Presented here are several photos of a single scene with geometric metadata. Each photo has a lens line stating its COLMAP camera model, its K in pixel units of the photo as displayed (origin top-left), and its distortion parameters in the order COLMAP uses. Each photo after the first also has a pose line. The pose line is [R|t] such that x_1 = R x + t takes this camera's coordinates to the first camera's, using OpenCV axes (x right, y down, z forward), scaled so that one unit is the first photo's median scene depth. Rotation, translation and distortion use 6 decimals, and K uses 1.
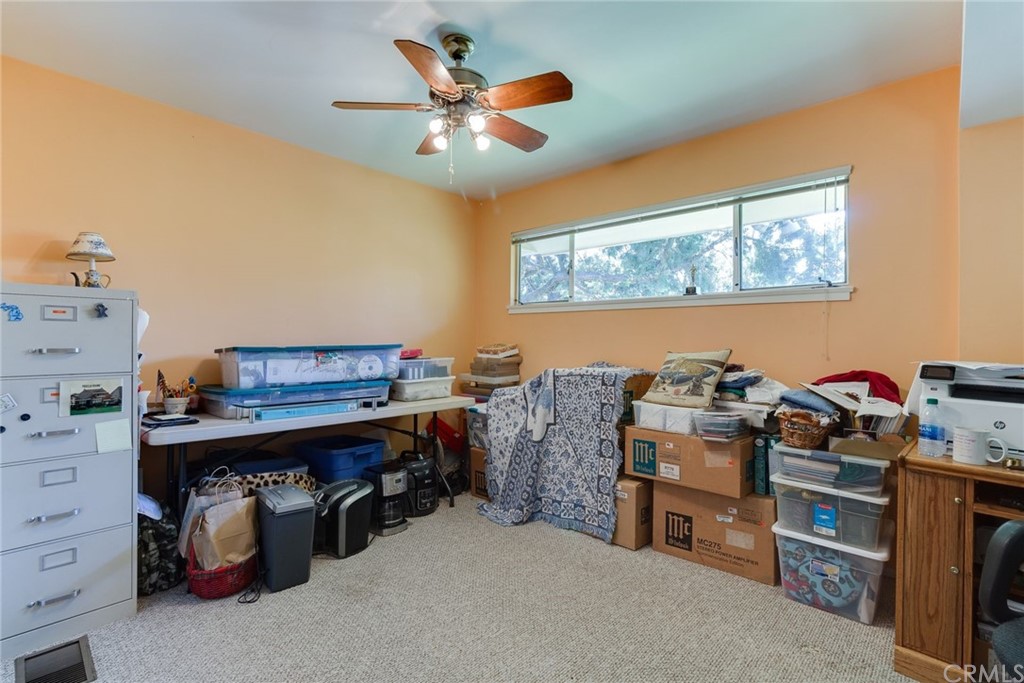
lens RADIAL K [[468.5, 0, 508.5], [0, 468.5, 339.2], [0, 0, 1]] dist [0.000776, -0.000190]
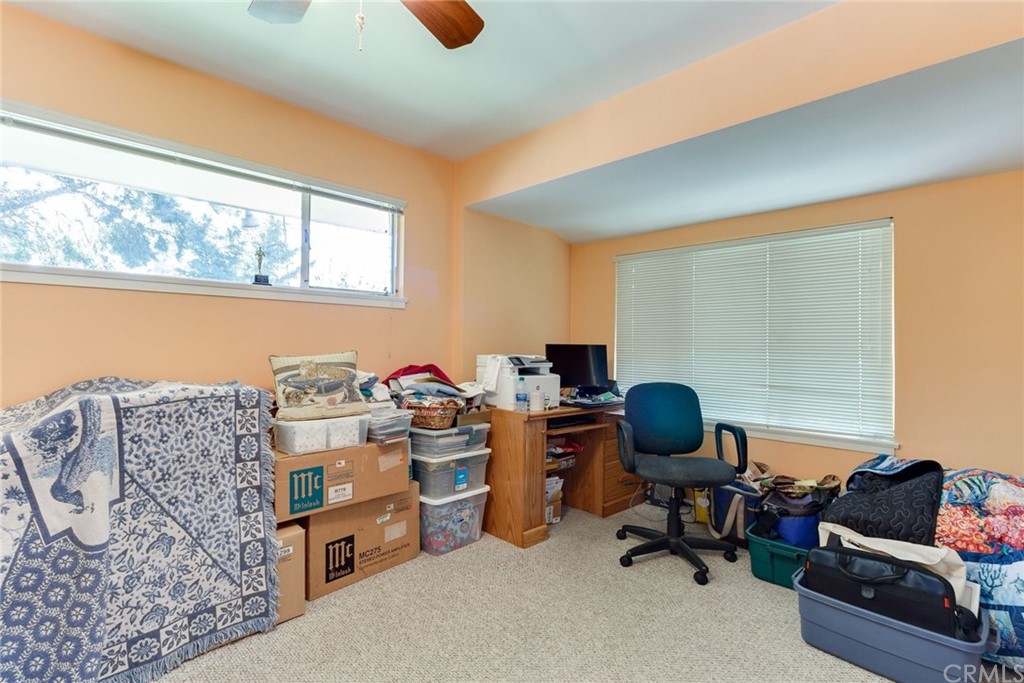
lens RADIAL K [[490.8, 0, 509.7], [0, 490.8, 339.4], [0, 0, 1]] dist [-0.000319, 0.000237]
pose [[0.007937, -0.002547, 0.999965, -0.494694], [-0.009726, 0.999949, 0.002624, -0.006538], [-0.999921, -0.009747, 0.007912, 0.606825]]
